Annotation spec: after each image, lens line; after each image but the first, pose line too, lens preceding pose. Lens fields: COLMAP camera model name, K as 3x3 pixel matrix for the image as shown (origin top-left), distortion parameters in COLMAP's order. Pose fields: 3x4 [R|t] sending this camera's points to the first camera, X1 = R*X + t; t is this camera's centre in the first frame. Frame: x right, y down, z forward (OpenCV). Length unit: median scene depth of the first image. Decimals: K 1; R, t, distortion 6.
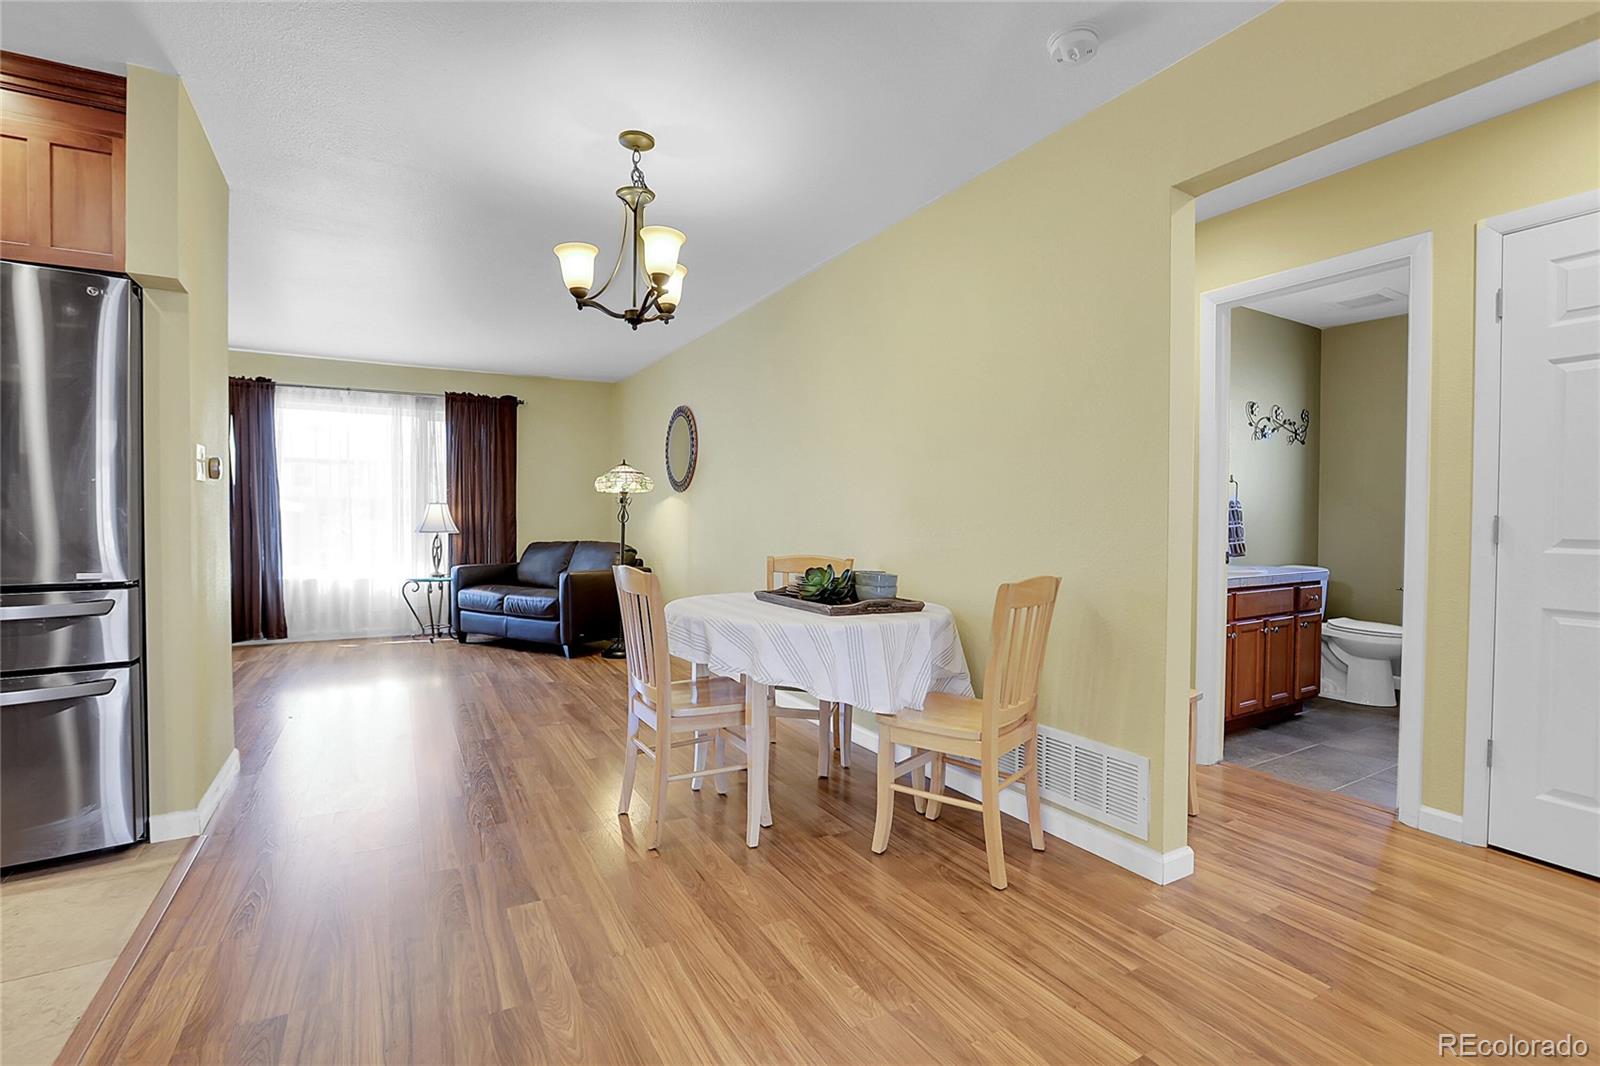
lens RADIAL K [[730.3, 0, 804.6], [0, 730.3, 533.2], [0, 0, 1]] dist [-0.034047, 0.003381]
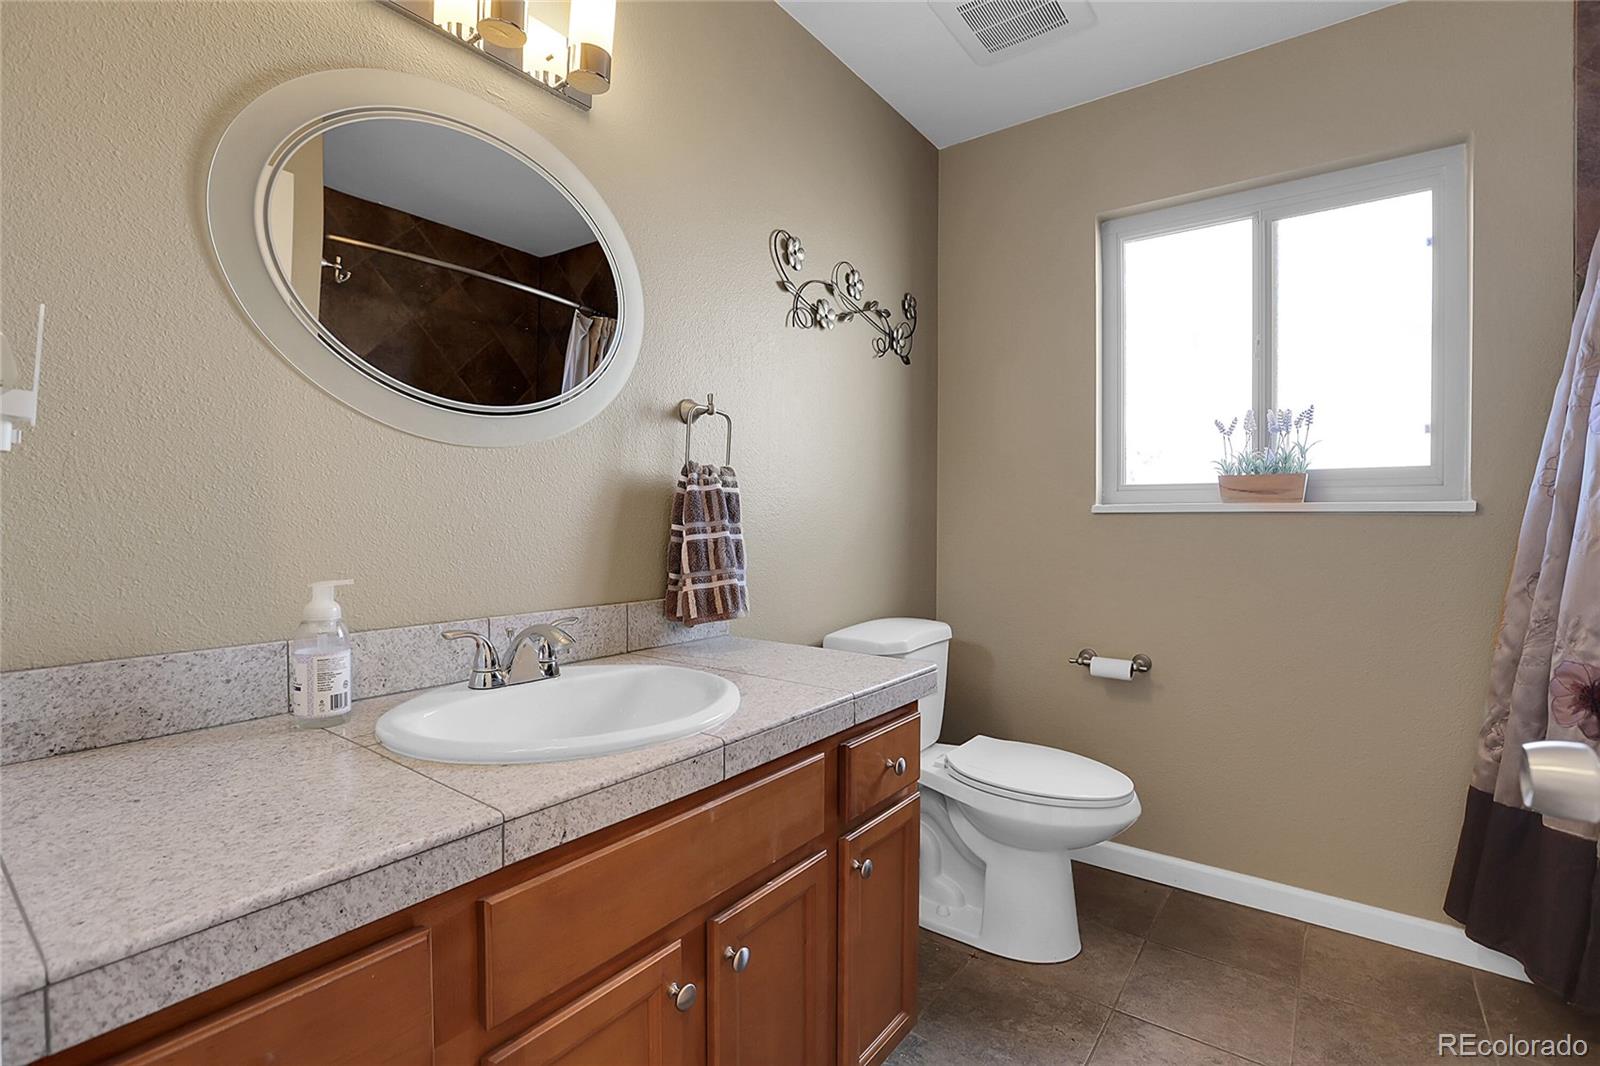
lens RADIAL K [[730.3, 0, 800.3], [0, 730.3, 530.1], [0, 0, 1]] dist [-0.034047, 0.003381]
pose [[0.920385, 0.000765, 0.391013, 0.703562], [0.002206, 0.999972, -0.007149, -0.014503], [-0.391008, 0.007442, 0.920357, 0.930401]]
